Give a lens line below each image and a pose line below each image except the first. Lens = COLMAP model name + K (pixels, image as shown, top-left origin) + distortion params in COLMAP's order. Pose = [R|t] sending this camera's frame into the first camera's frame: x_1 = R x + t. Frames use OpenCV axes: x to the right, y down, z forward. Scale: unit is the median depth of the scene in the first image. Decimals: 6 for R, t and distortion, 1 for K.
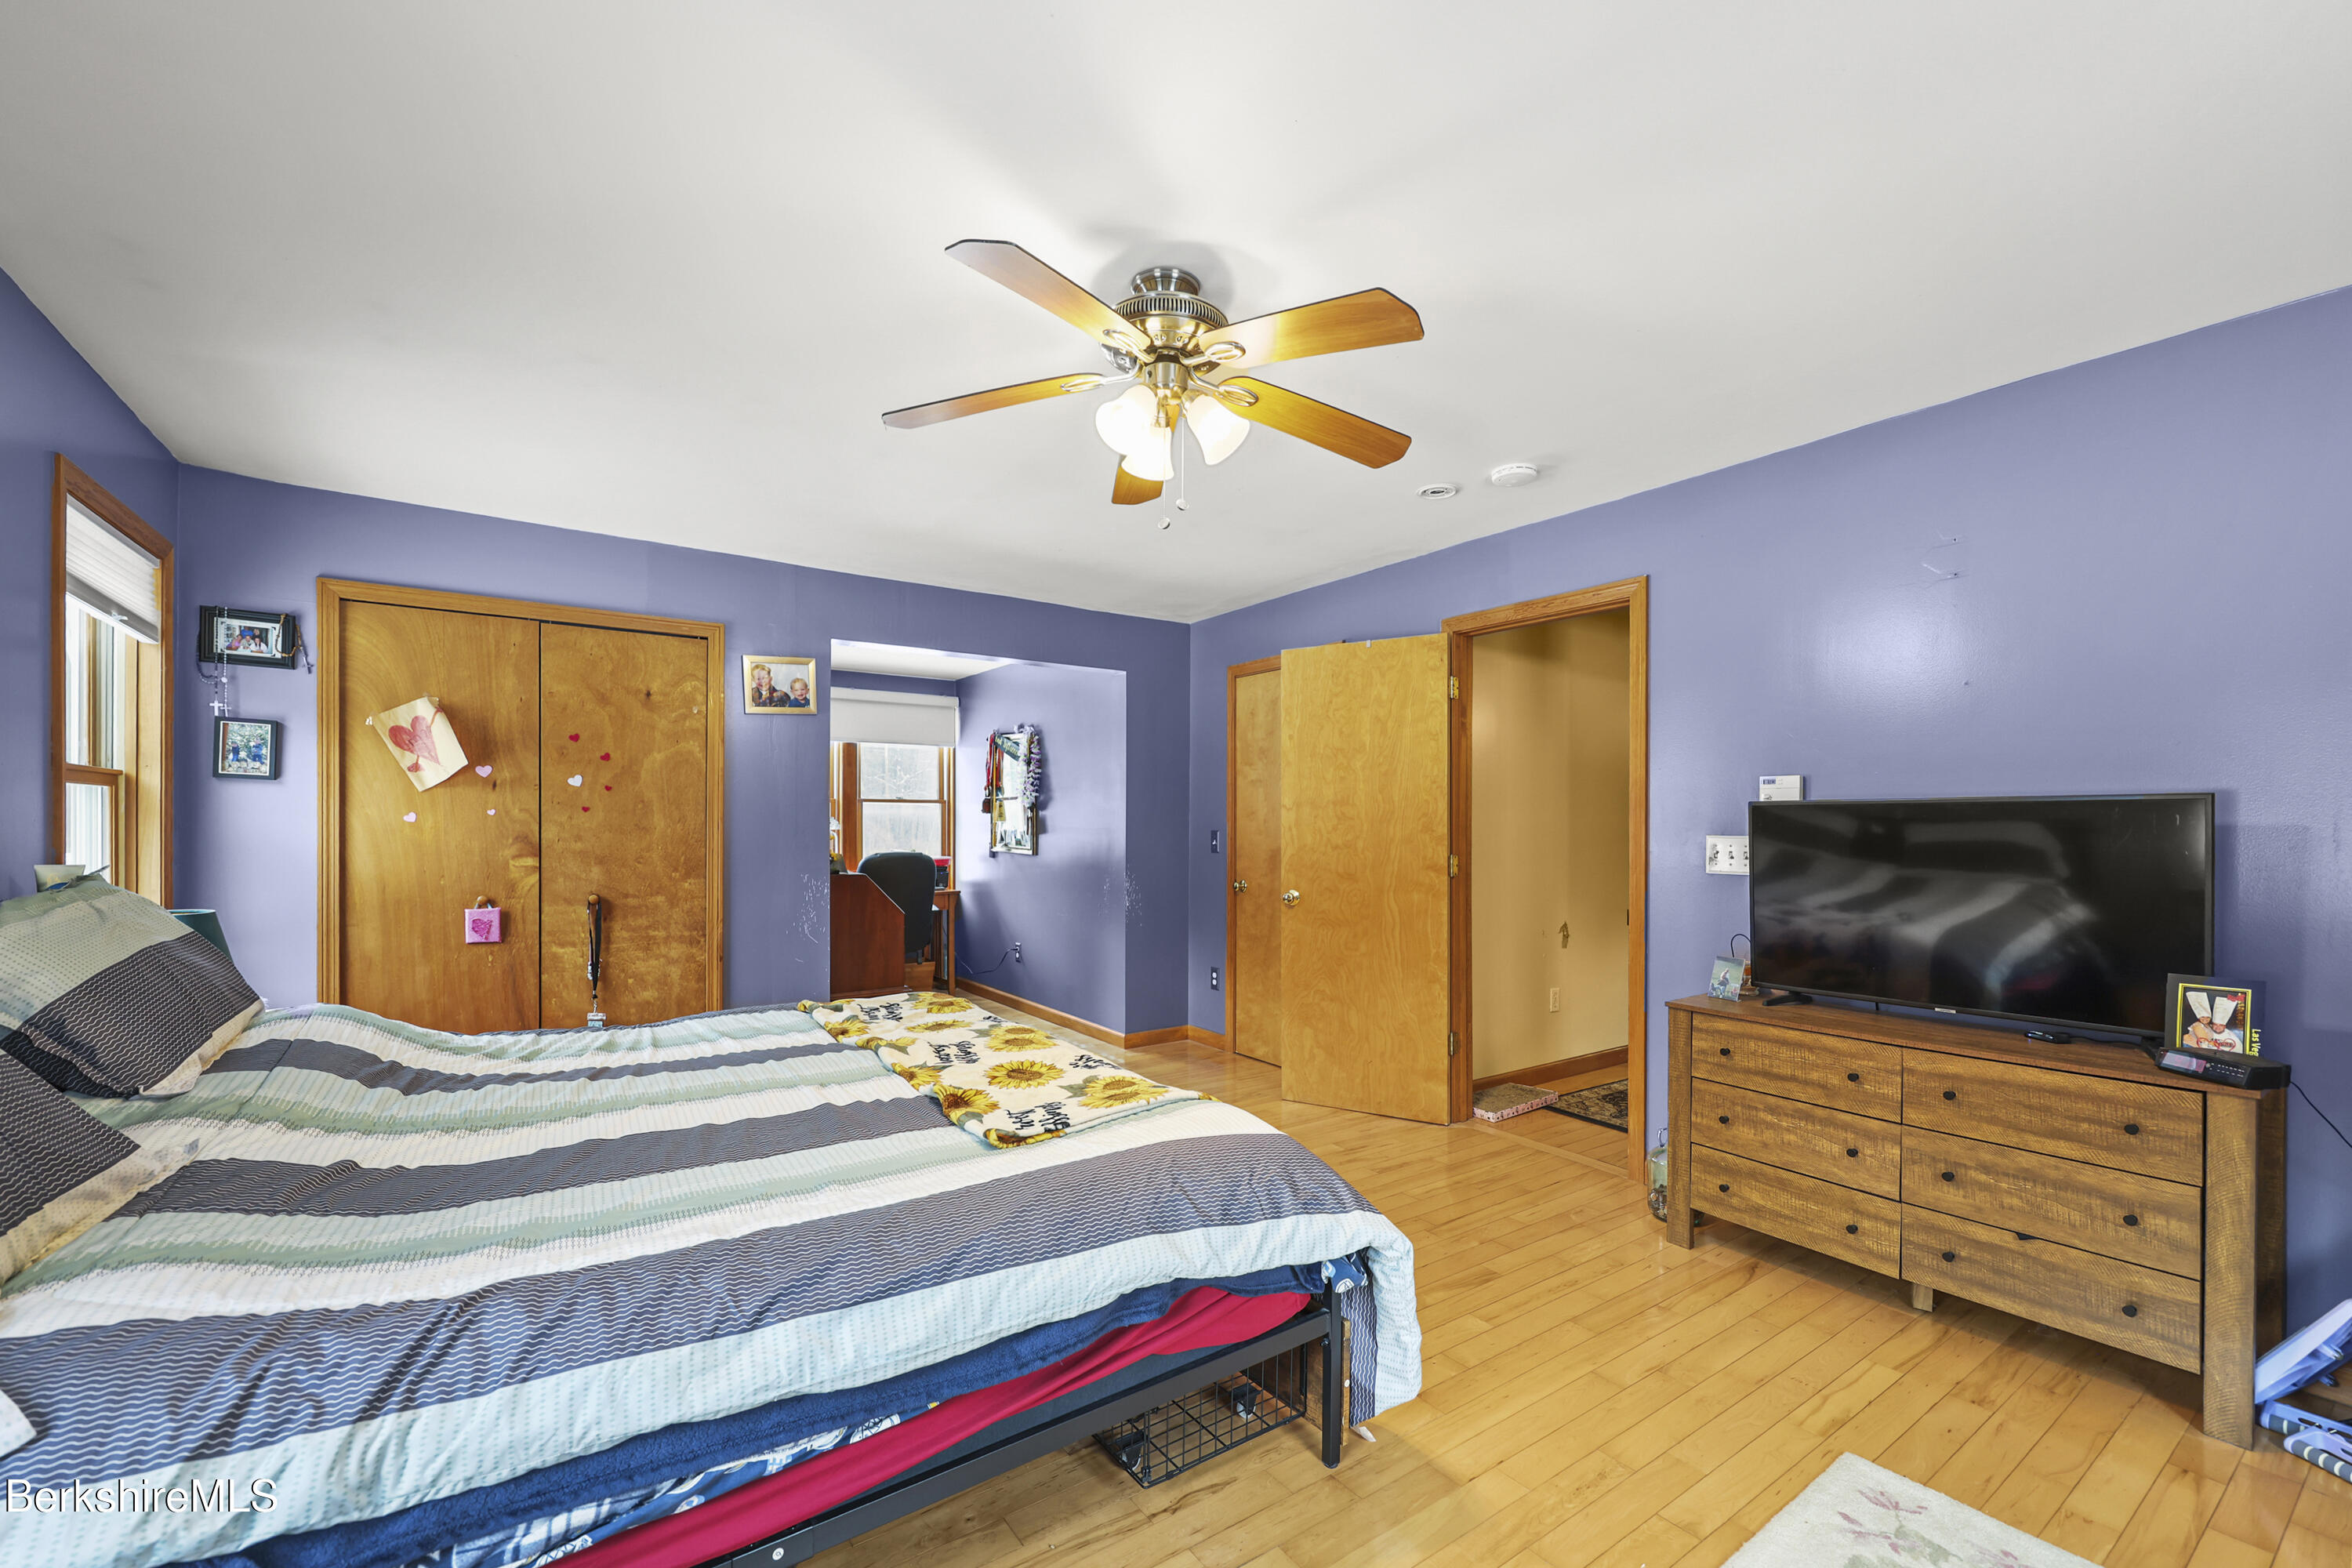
lens RADIAL K [[950.8, 0, 1204.3], [0, 950.8, 827.1], [0, 0, 1]] dist [-0.000373, 0.000358]
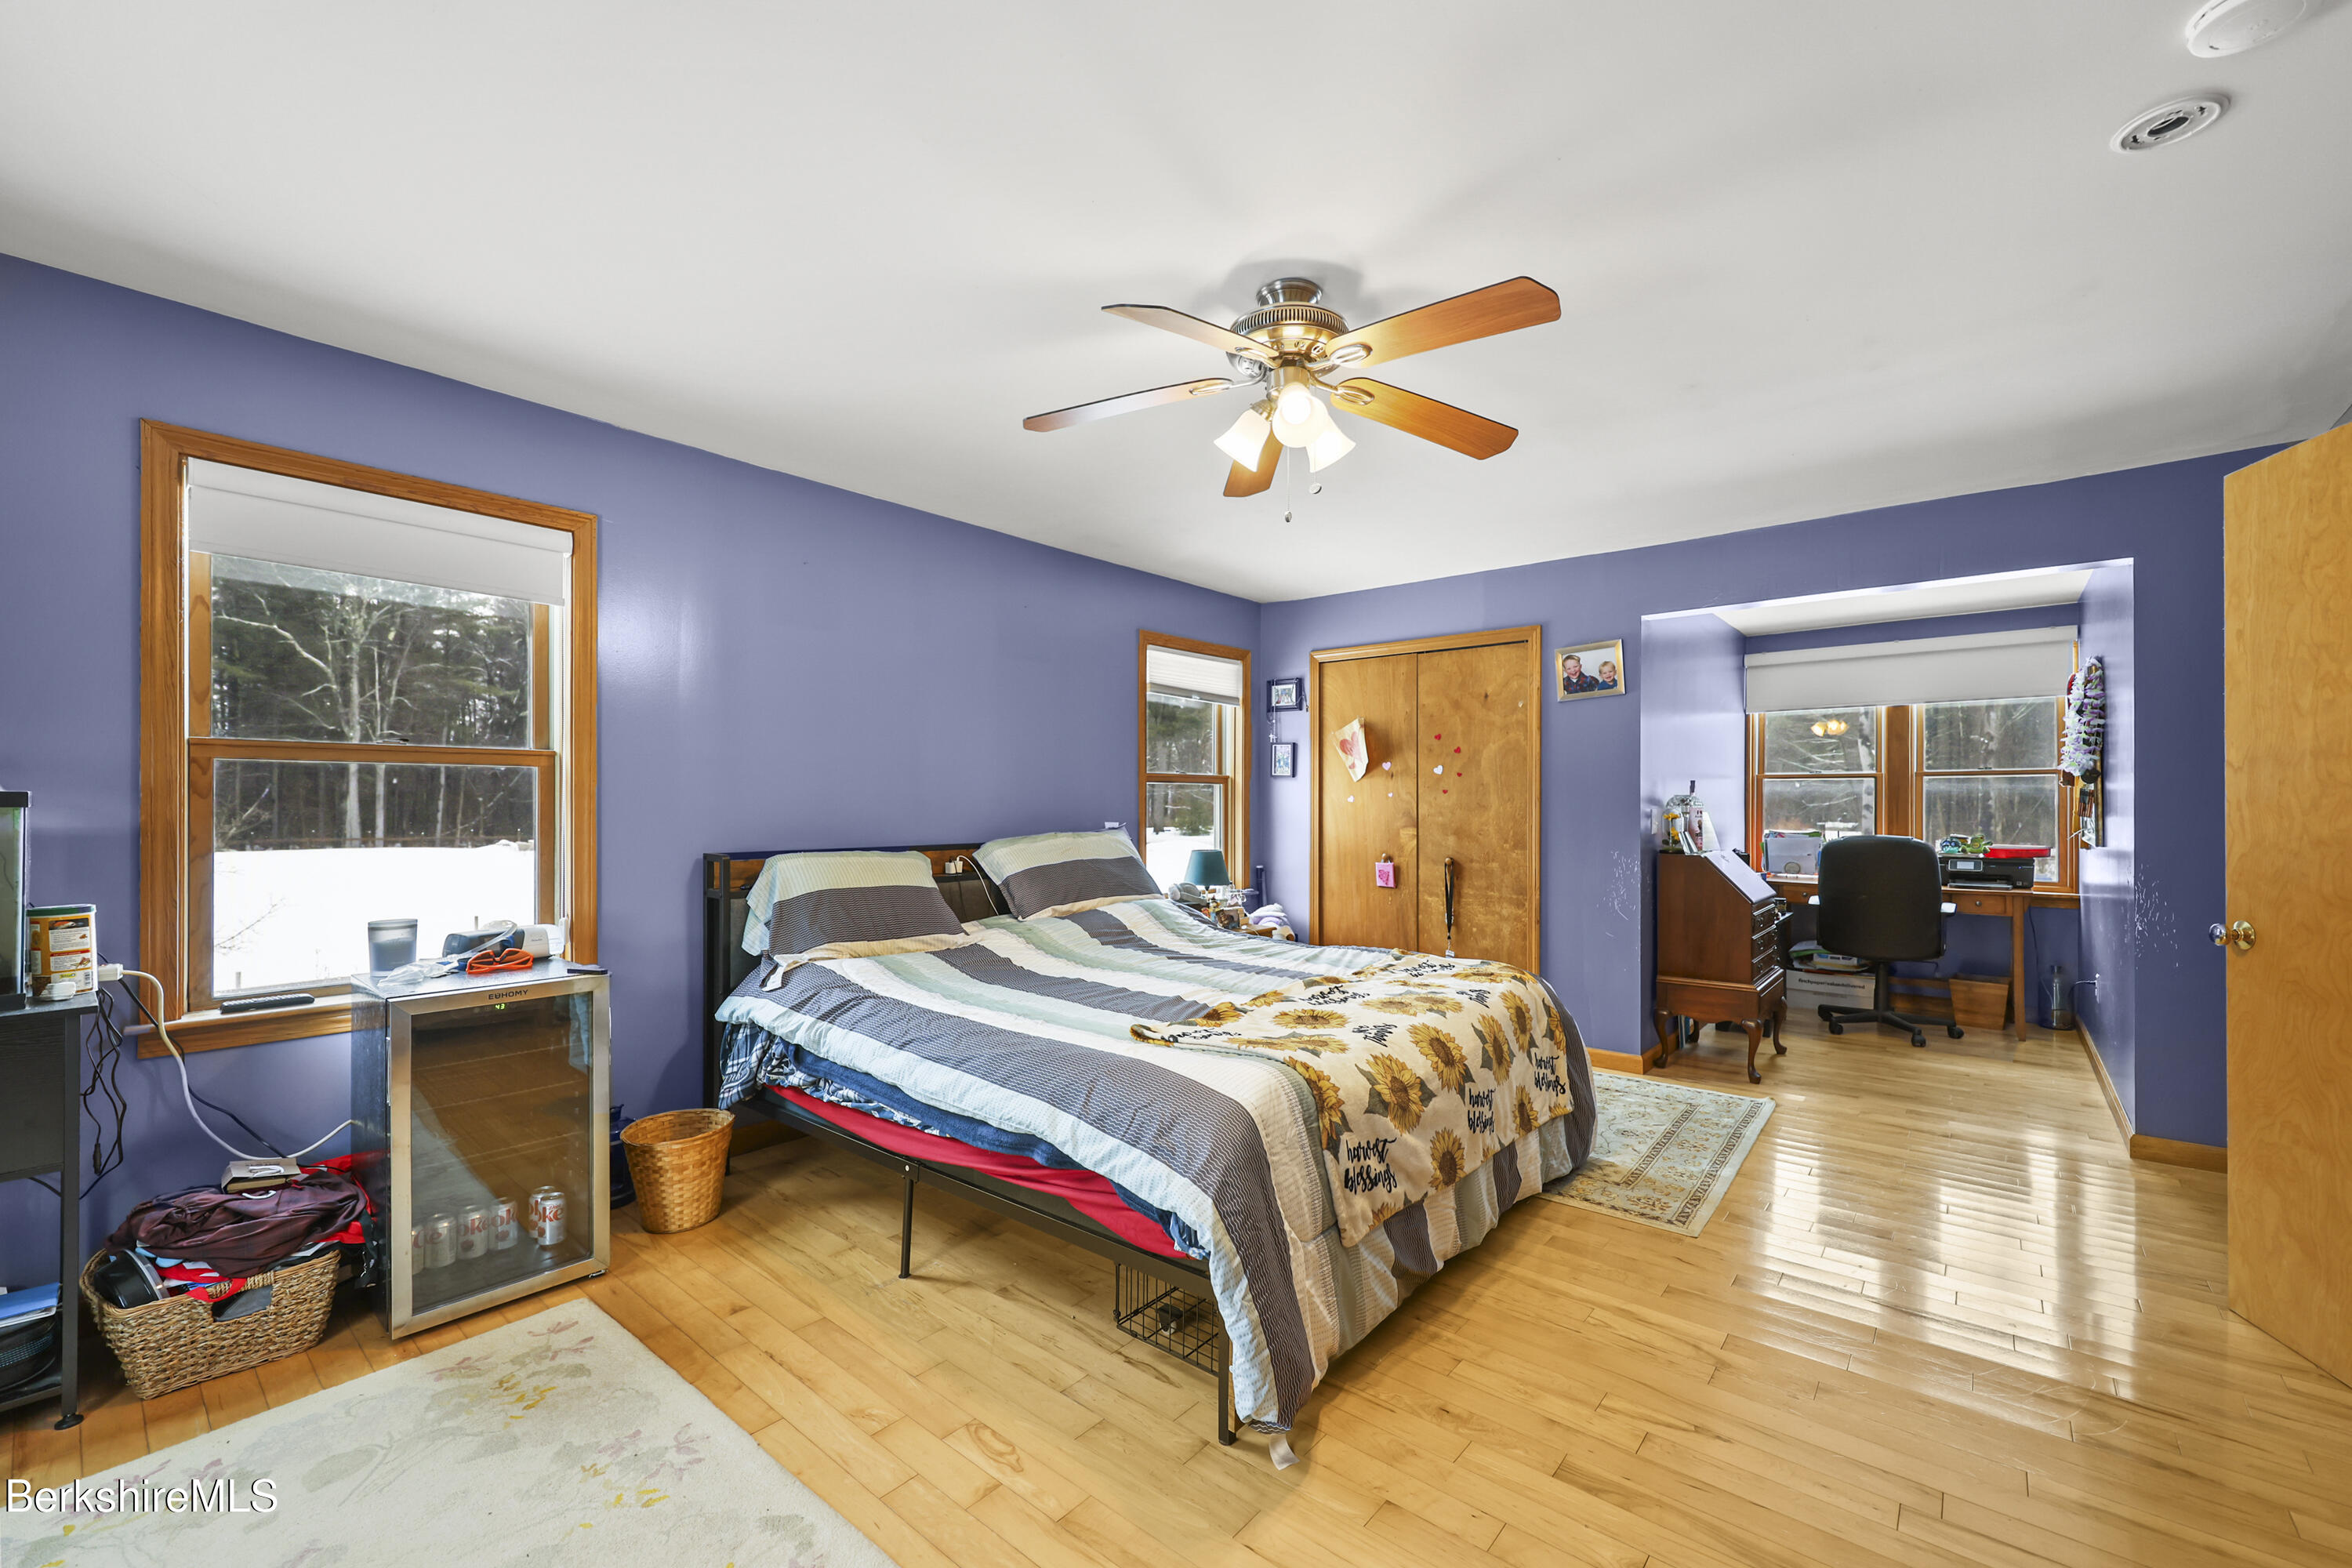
lens RADIAL K [[950.8, 0, 1187.5], [0, 950.8, 801.3], [0, 0, 1]] dist [-0.000373, 0.000358]
pose [[0.258550, -0.006410, -0.965976, 0.511350], [-0.000354, 0.999977, -0.006730, 0.003107], [0.965998, 0.002082, 0.258542, 0.328854]]
